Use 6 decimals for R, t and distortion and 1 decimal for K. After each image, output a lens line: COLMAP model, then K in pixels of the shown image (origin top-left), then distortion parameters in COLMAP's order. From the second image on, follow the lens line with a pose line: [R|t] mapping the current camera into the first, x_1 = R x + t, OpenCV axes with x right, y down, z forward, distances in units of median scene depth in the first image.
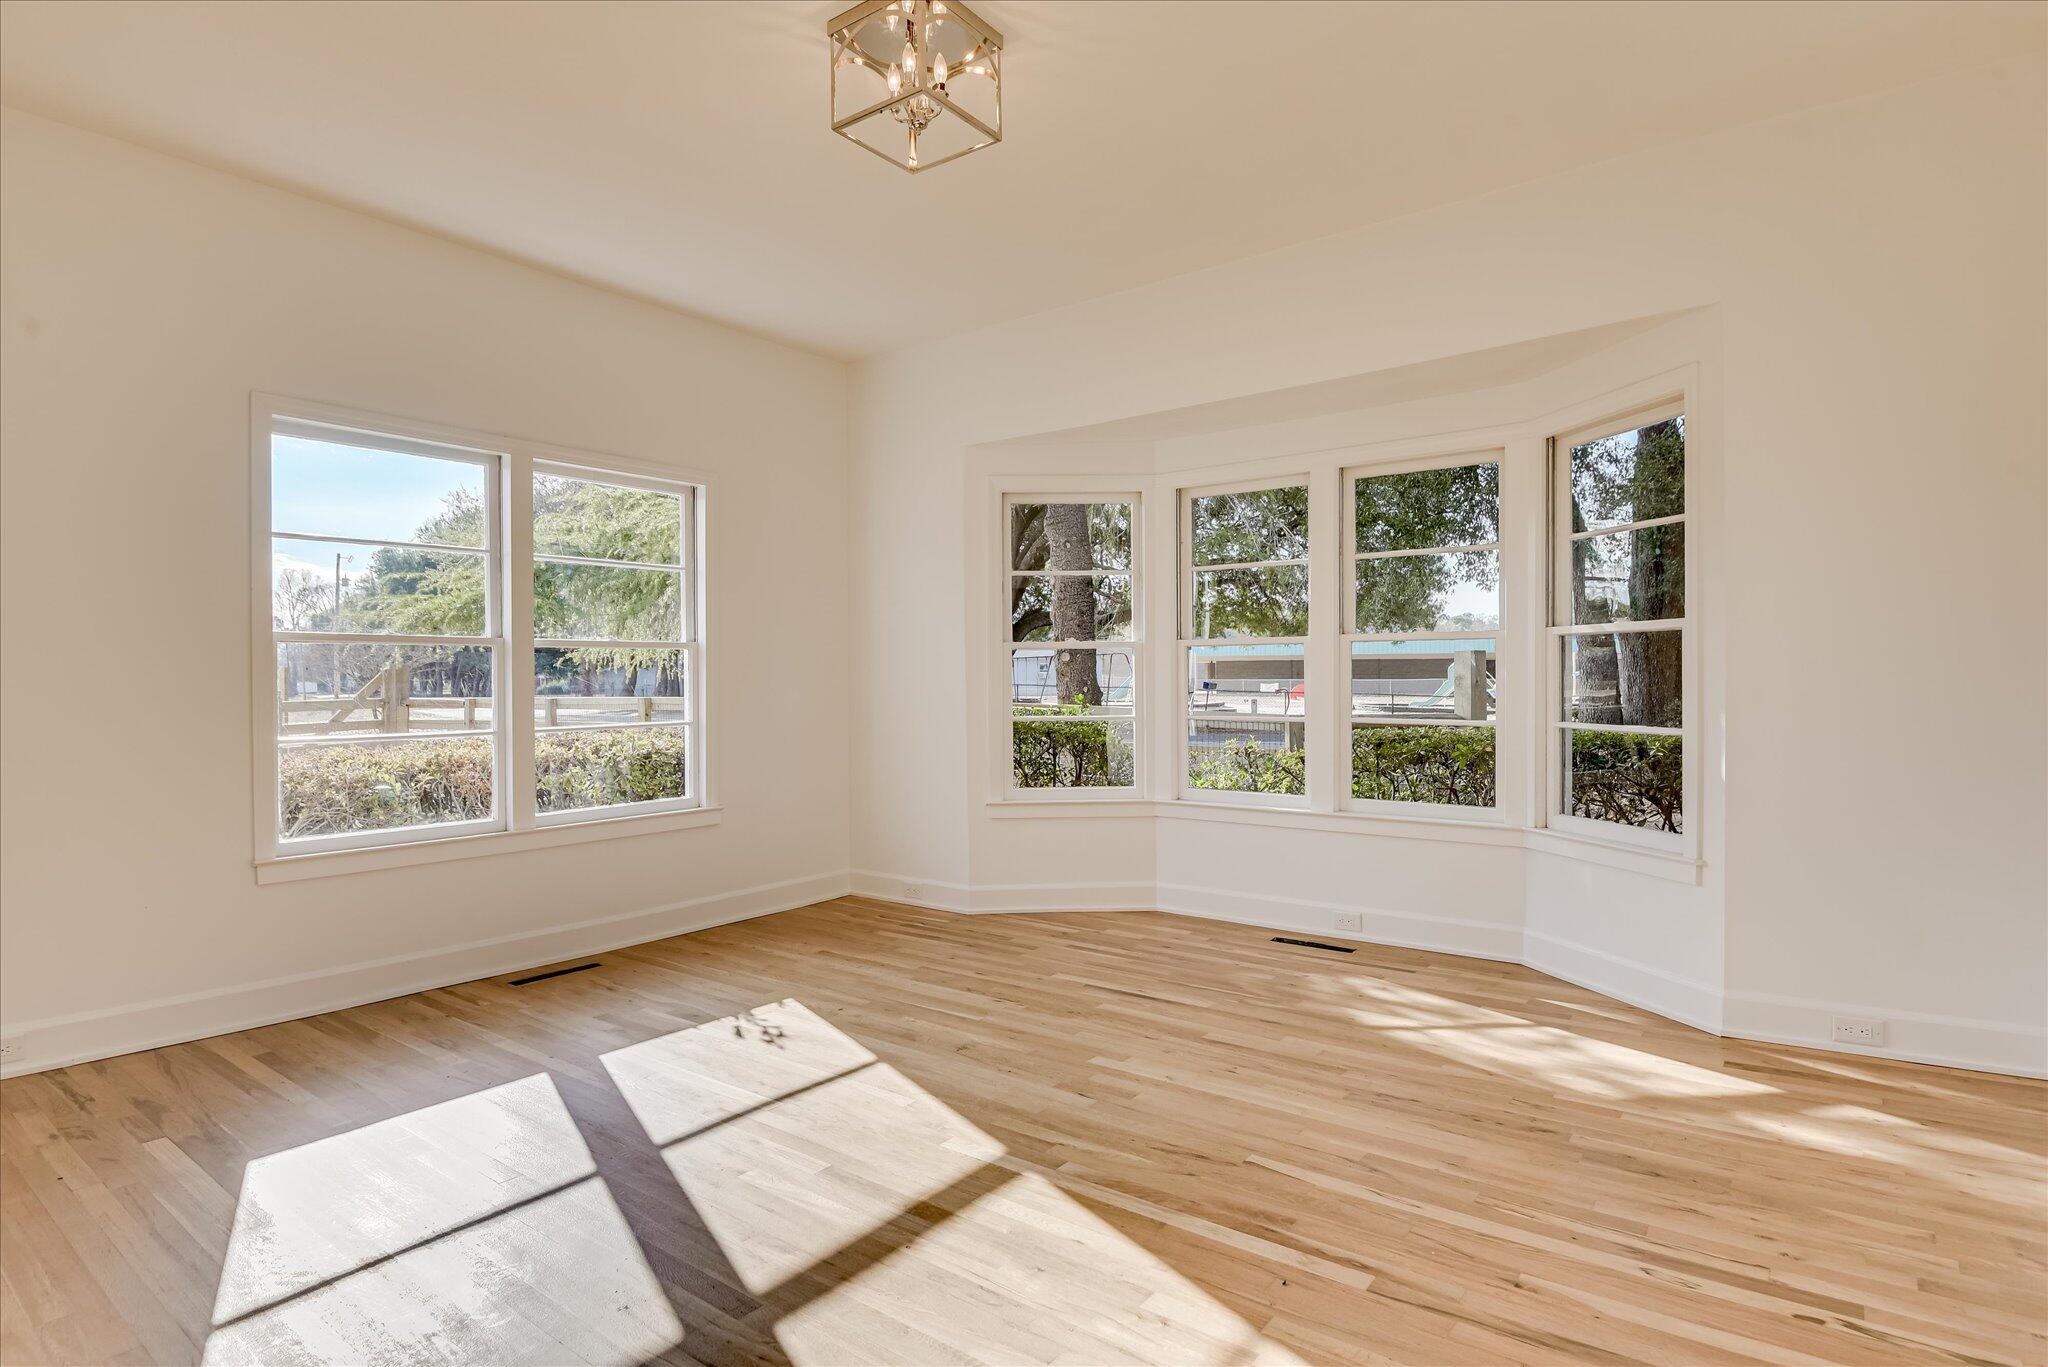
lens RADIAL K [[1053.0, 0, 1024.0], [0, 1053.0, 683.5], [0, 0, 1]] dist [0.023036, -0.041155]
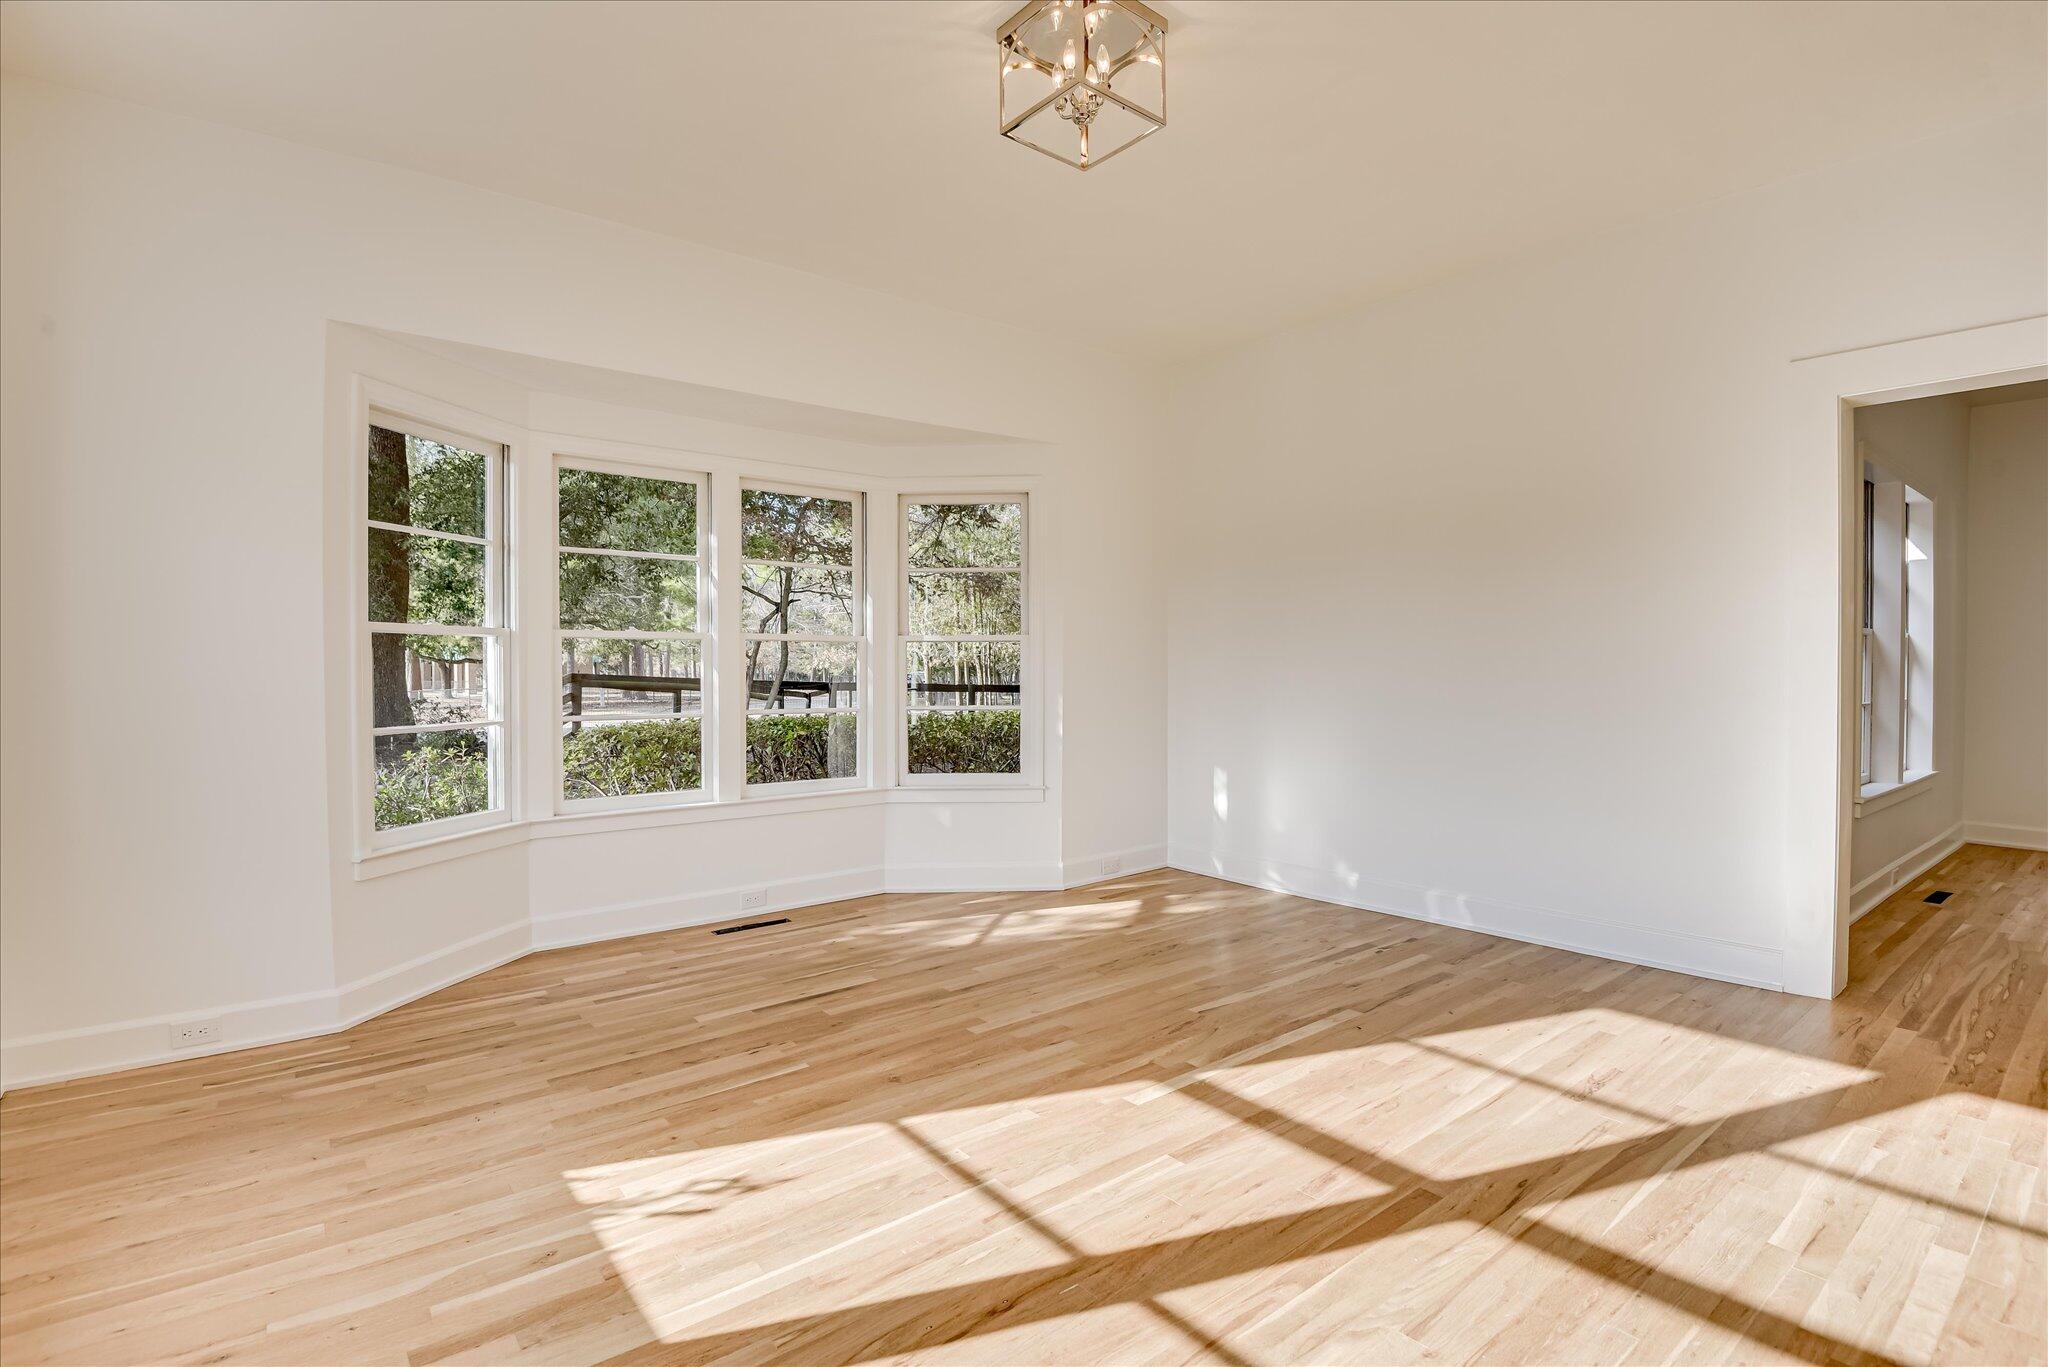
lens RADIAL K [[981.3, 0, 1024.0], [0, 981.3, 683.5], [0, 0, 1]] dist [-0.001130, -0.023197]
pose [[0.253938, -0.010797, 0.967160, -0.821060], [0.013106, 0.999884, 0.007721, 0.001176], [-0.967132, 0.010715, 0.254050, 0.659809]]
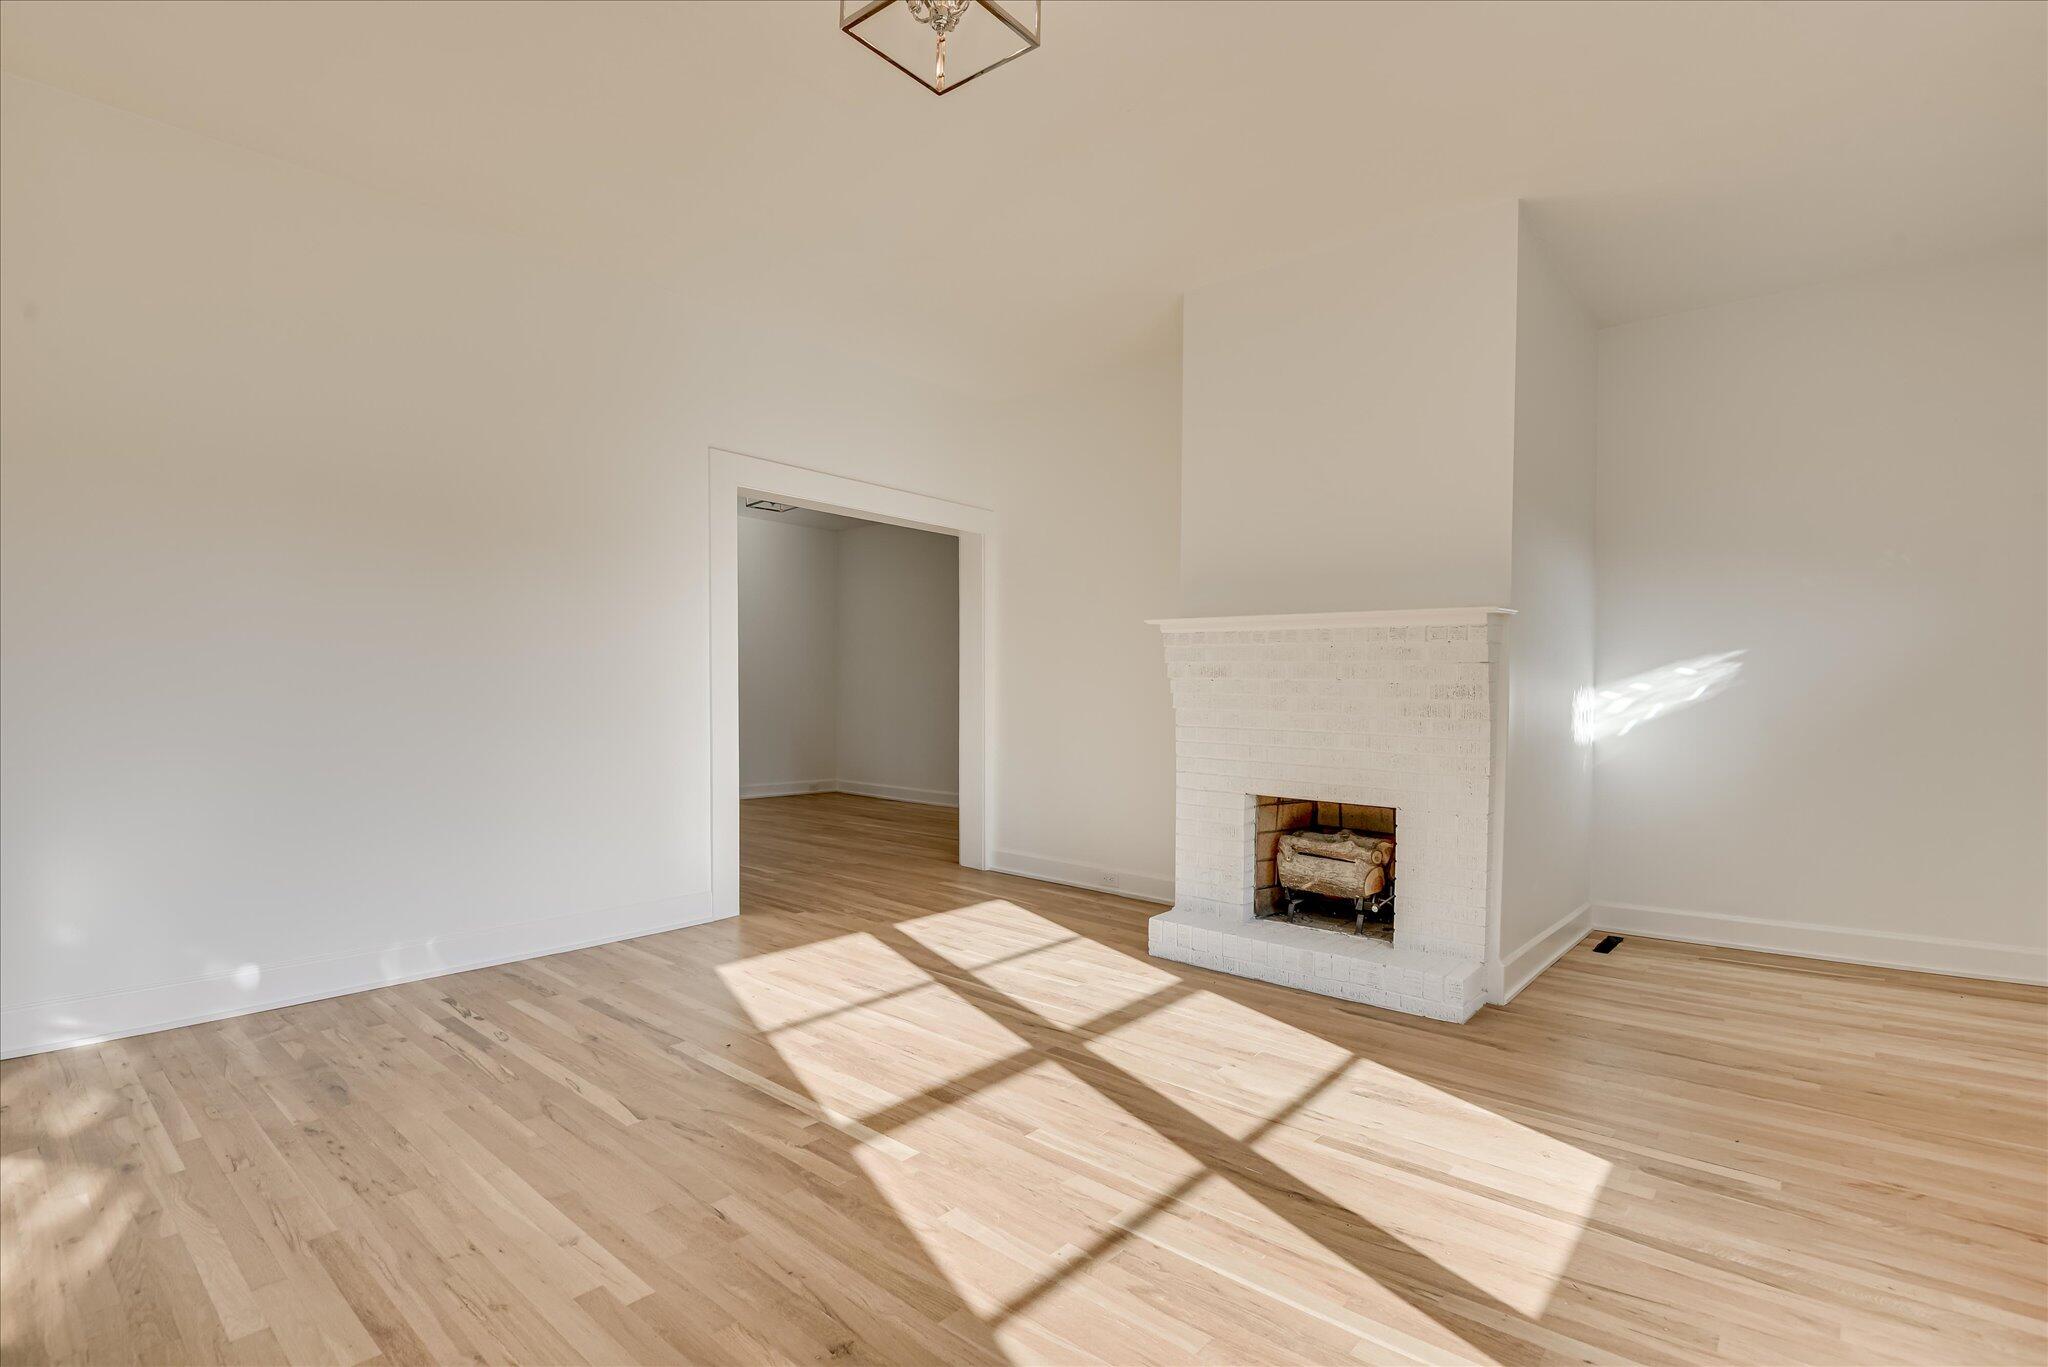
lens RADIAL K [[971.1, 0, 1024.0], [0, 971.1, 683.5], [0, 0, 1]] dist [-0.088824, 0.028761]
pose [[-0.997938, 0.001187, 0.064173, -0.177650], [0.001607, 0.999978, 0.006507, 0.002686], [-0.064164, 0.006596, -0.997918, 1.432800]]
